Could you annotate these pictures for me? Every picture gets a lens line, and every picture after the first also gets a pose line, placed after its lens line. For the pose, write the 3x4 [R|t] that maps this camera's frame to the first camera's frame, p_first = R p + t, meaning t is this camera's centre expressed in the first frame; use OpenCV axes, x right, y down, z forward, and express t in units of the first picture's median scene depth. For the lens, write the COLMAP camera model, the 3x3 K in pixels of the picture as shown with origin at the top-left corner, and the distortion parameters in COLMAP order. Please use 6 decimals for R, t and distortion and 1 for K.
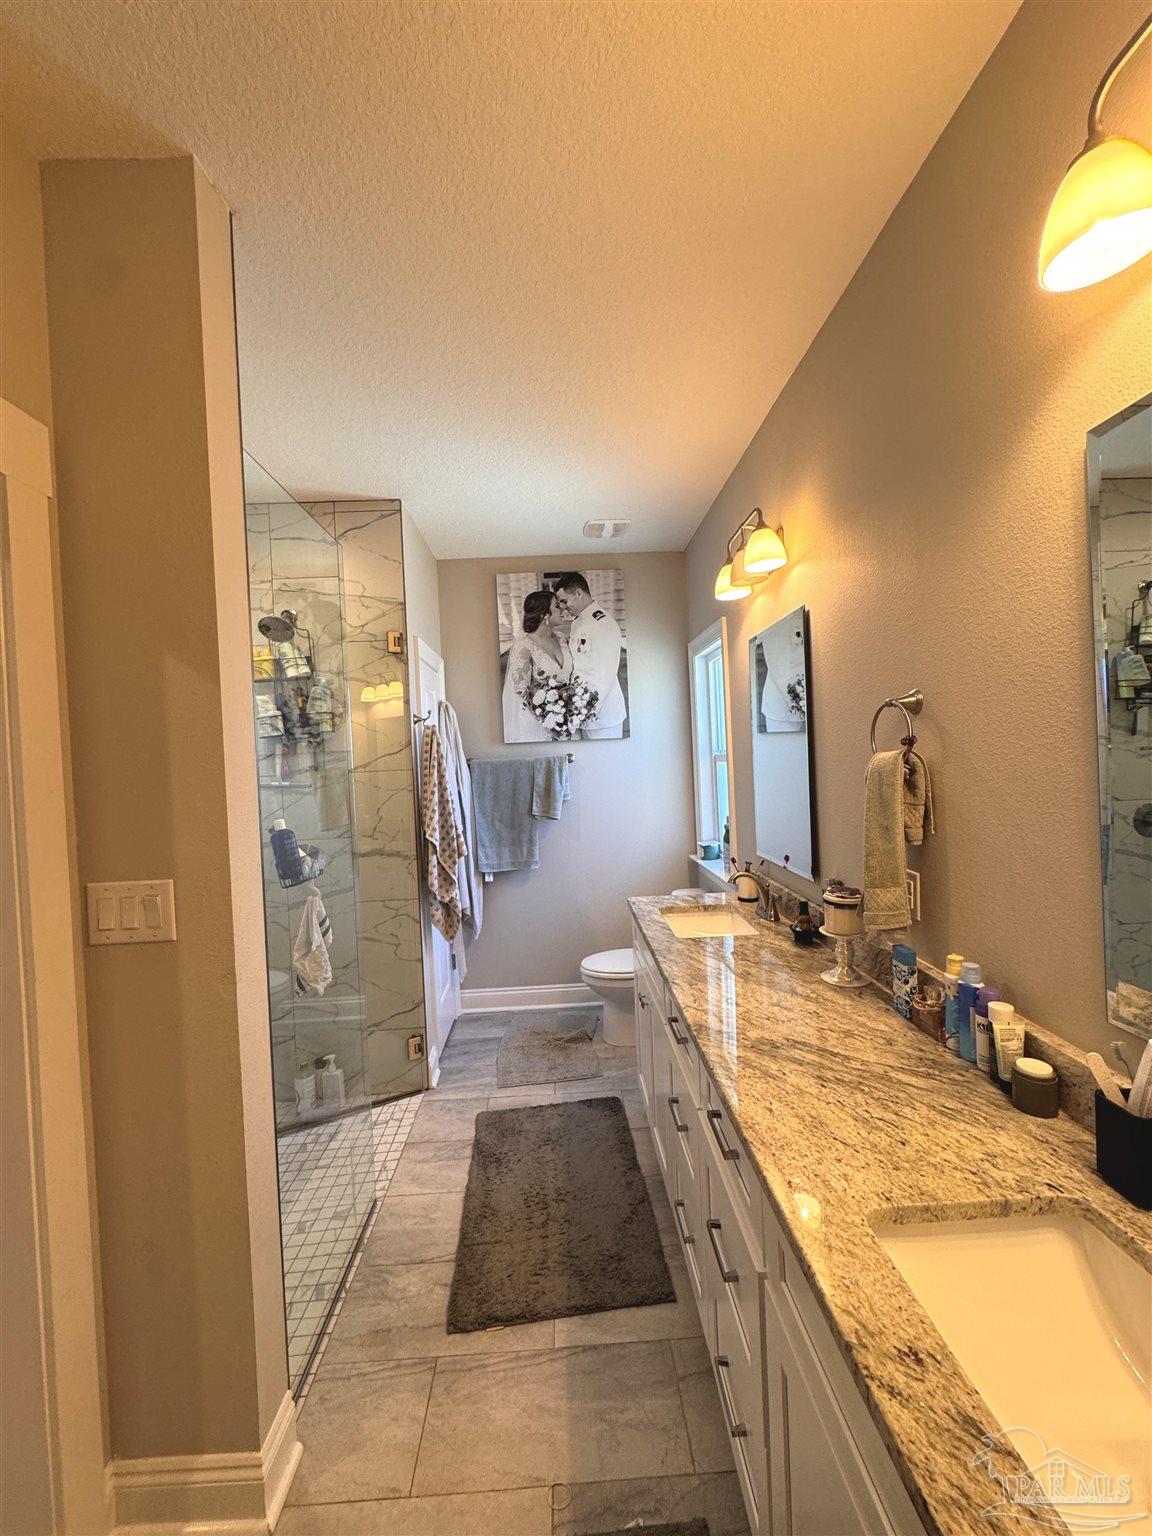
lens RADIAL K [[614.9, 0, 575.0], [0, 614.9, 767.1], [0, 0, 1]] dist [-0.003801, 0.000194]
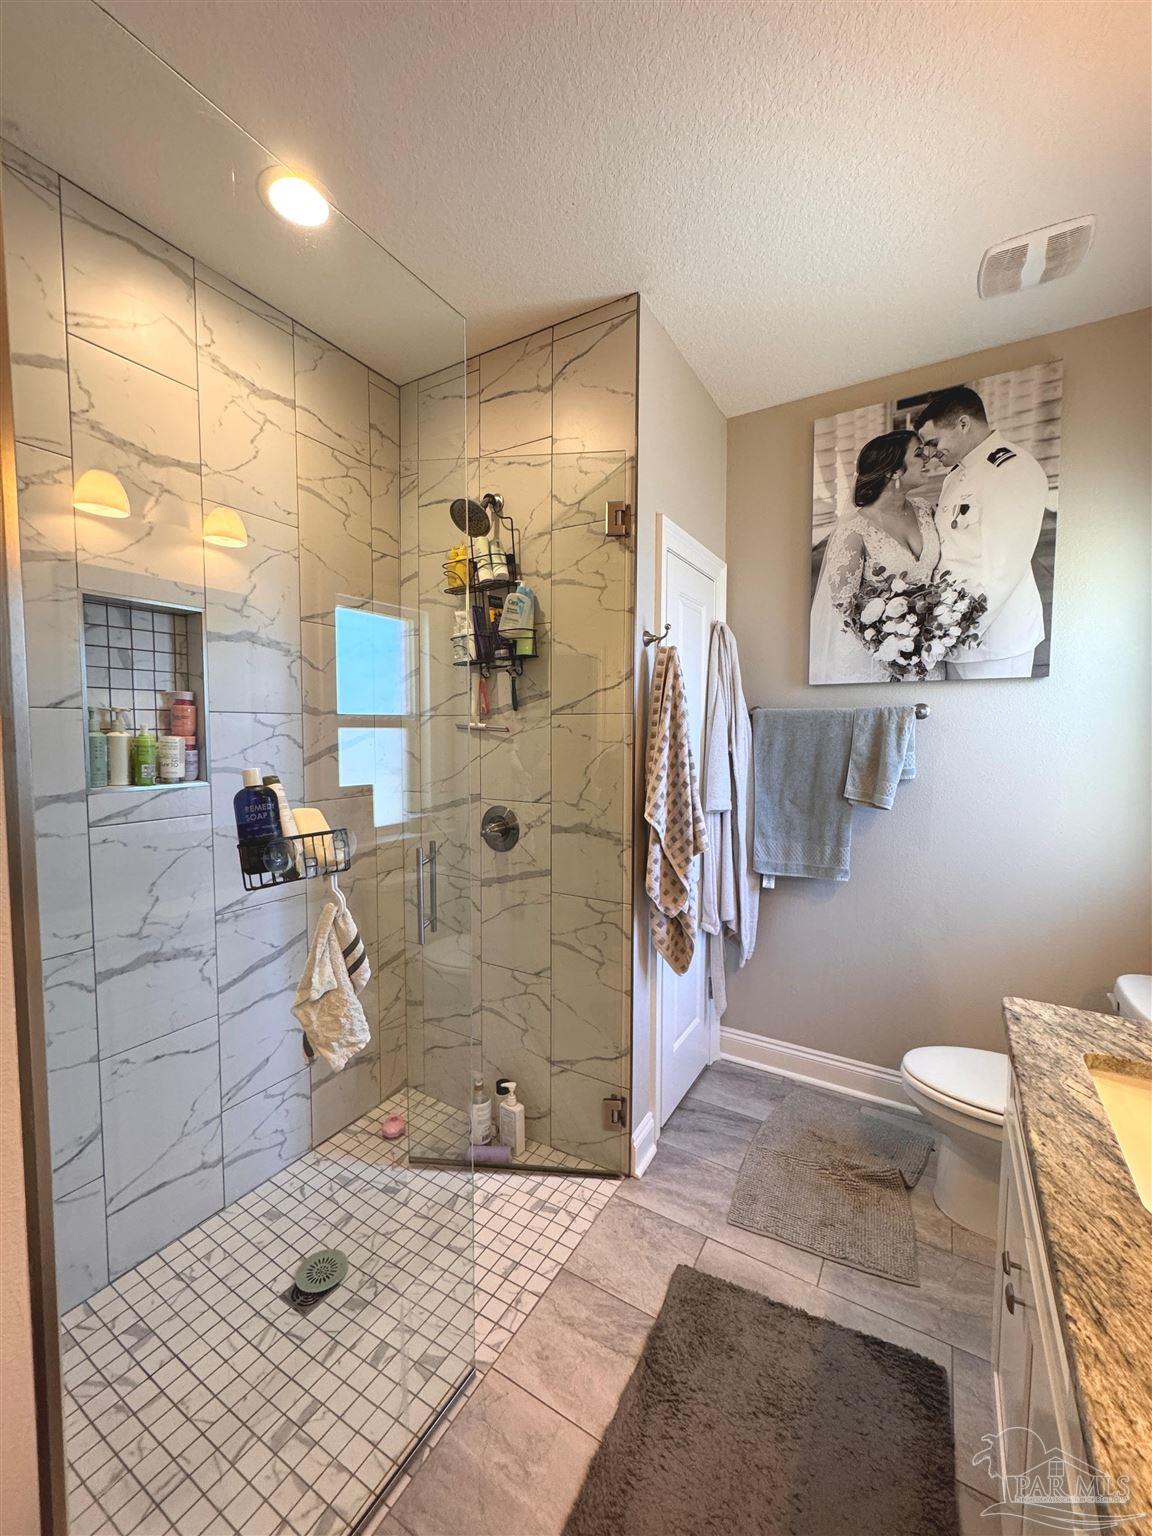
lens RADIAL K [[614.9, 0, 574.7], [0, 614.9, 764.4], [0, 0, 1]] dist [-0.003801, 0.000194]
pose [[0.839577, 0.080020, -0.537314, 0.038322], [-0.050050, 0.996279, 0.070166, 0.013572], [0.540929, -0.032017, 0.840458, 0.342659]]
